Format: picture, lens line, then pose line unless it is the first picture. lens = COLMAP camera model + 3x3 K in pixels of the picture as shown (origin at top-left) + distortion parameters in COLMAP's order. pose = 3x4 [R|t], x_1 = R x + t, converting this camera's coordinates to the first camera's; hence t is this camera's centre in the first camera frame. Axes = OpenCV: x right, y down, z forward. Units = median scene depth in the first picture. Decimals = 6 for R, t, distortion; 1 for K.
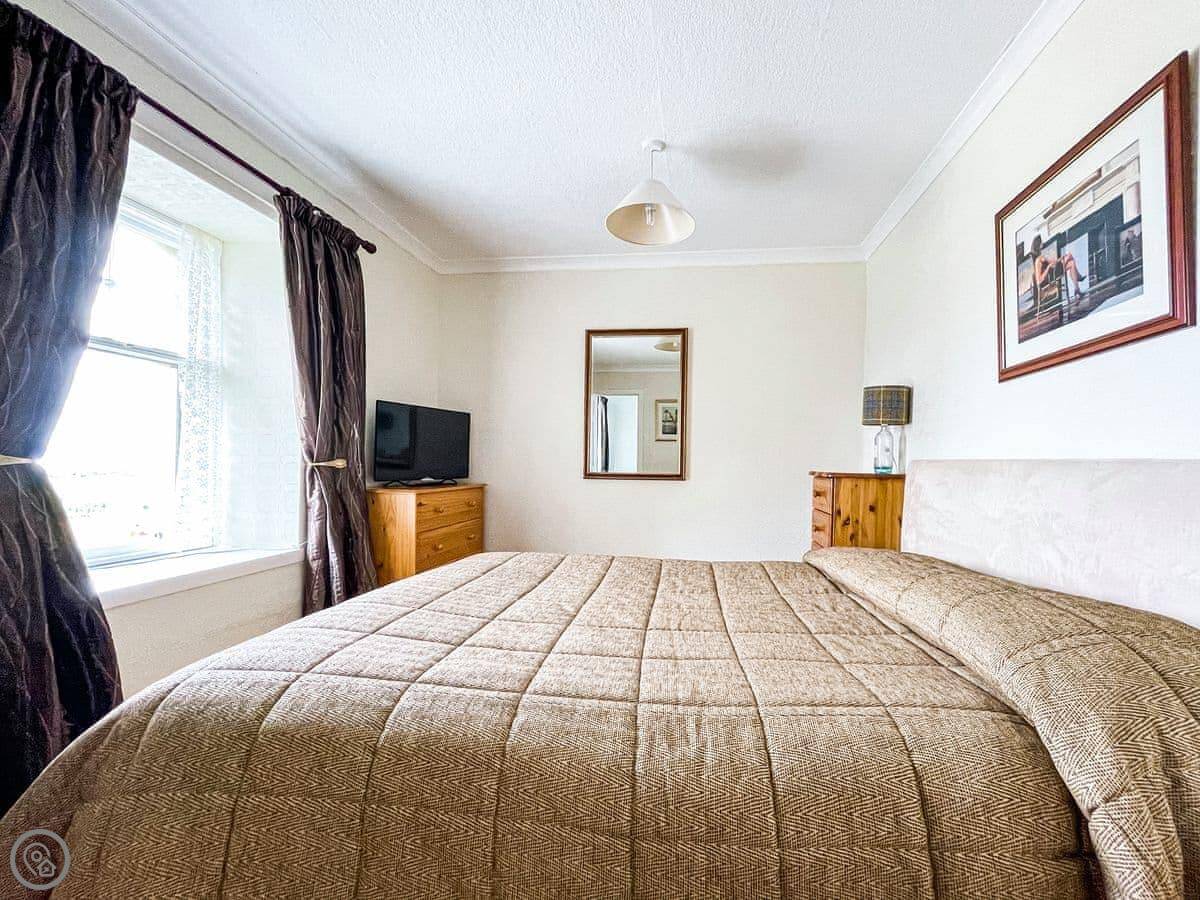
lens RADIAL K [[478.6, 0, 600.2], [0, 478.6, 477.2], [0, 0, 1]] dist [-0.001498, -0.000308]
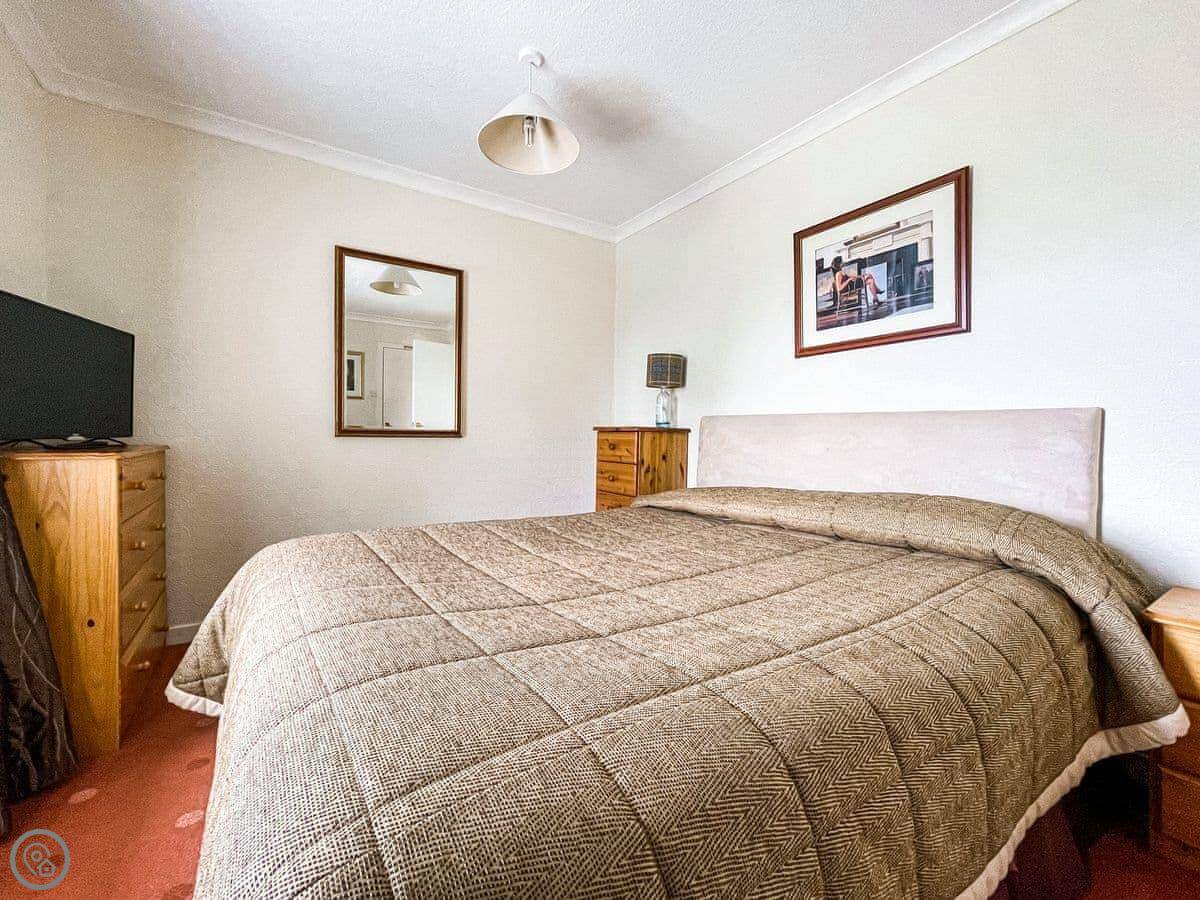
lens RADIAL K [[487.8, 0, 603.2], [0, 487.8, 448.1], [0, 0, 1]] dist [0.000034, -0.000495]
pose [[0.781662, -0.021635, 0.623327, -0.517571], [0.010782, 0.999718, 0.021179, 0.027025], [-0.623609, -0.009834, 0.781675, 0.272236]]
